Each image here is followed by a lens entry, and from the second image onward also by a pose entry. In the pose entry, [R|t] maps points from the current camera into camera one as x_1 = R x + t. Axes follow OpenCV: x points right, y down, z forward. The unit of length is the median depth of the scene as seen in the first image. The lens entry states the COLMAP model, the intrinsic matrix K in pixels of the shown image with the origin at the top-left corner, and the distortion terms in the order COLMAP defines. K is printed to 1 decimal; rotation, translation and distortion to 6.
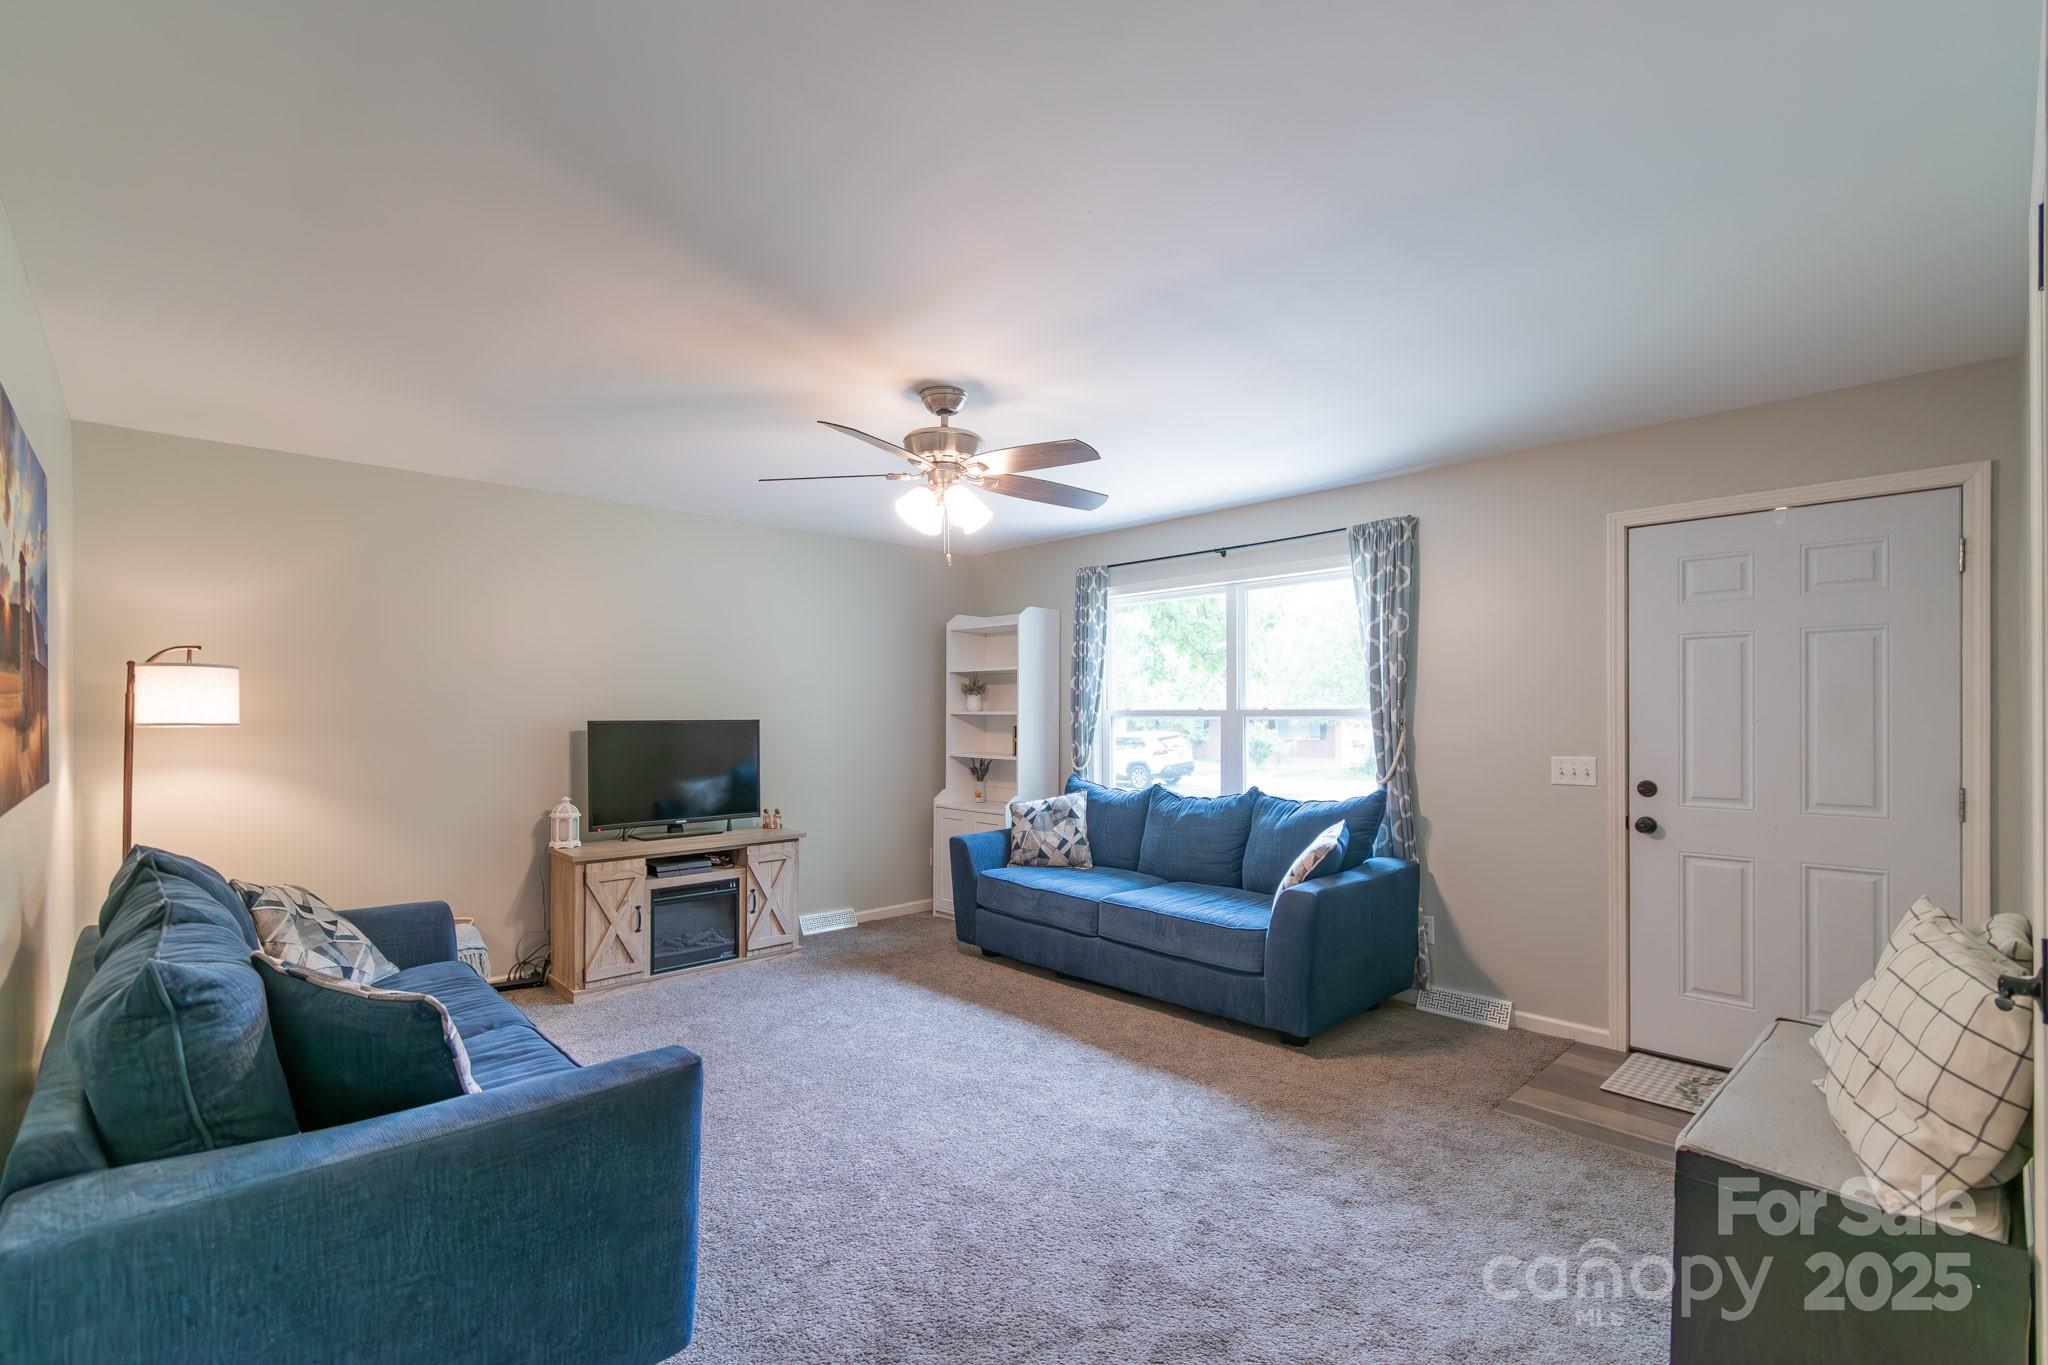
lens RADIAL K [[937.9, 0, 1020.3], [0, 937.9, 725.0], [0, 0, 1]] dist [-0.000513, -0.000060]
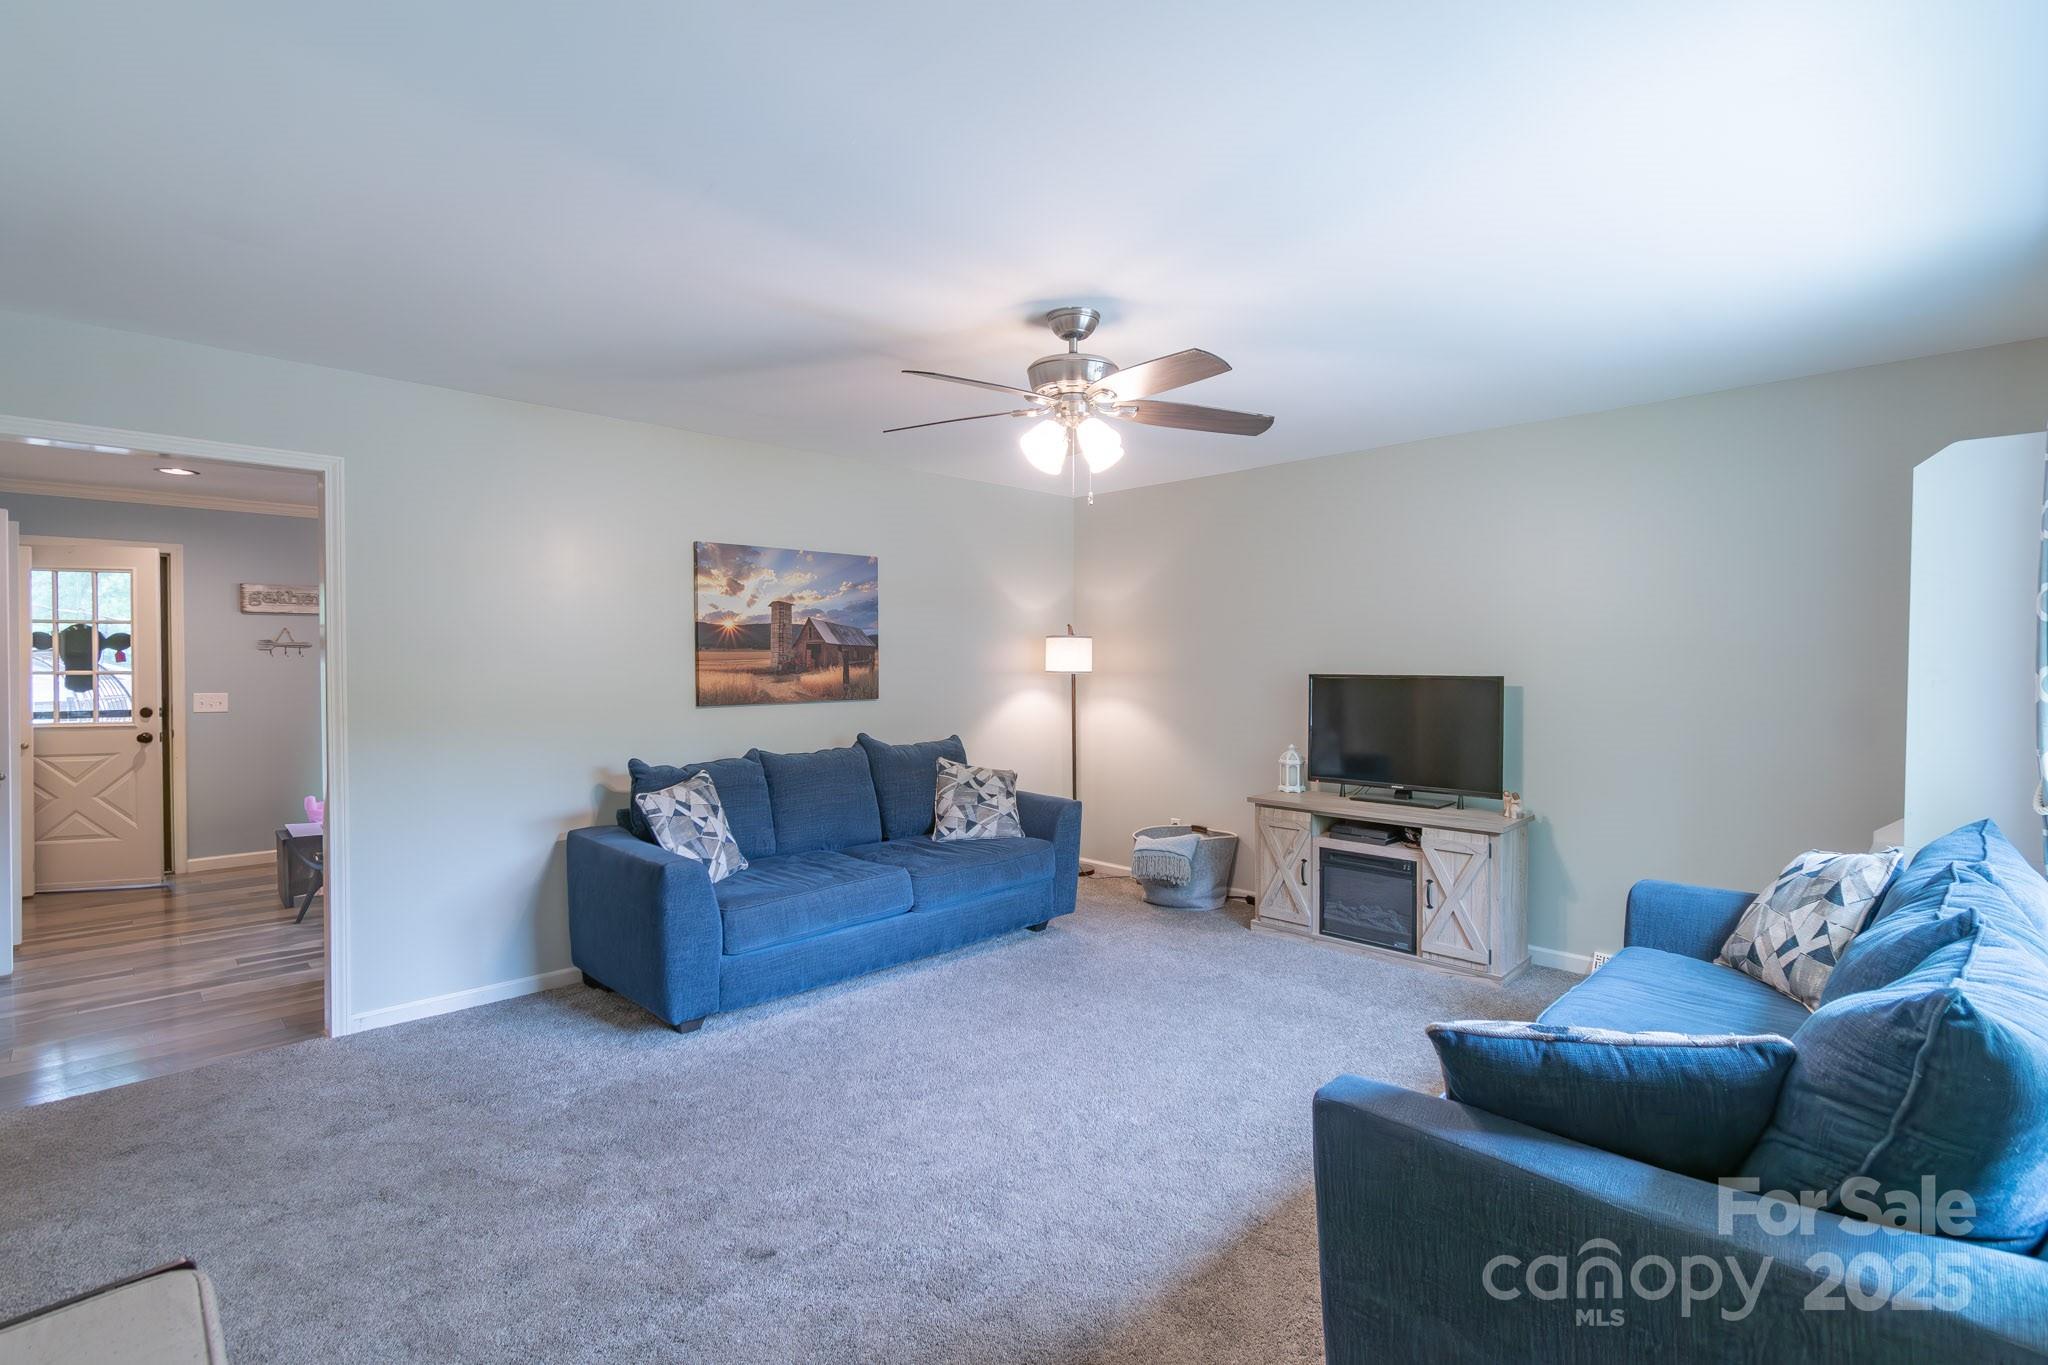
lens RADIAL K [[925.7, 0, 1024.0], [0, 925.7, 682.5], [0, 0, 1]] dist [0.000425, 0.000027]
pose [[0.025423, 0.024284, -0.999382, 0.551336], [-0.014839, 0.999604, 0.023912, -0.015584], [0.999567, 0.014222, 0.025774, 0.644962]]
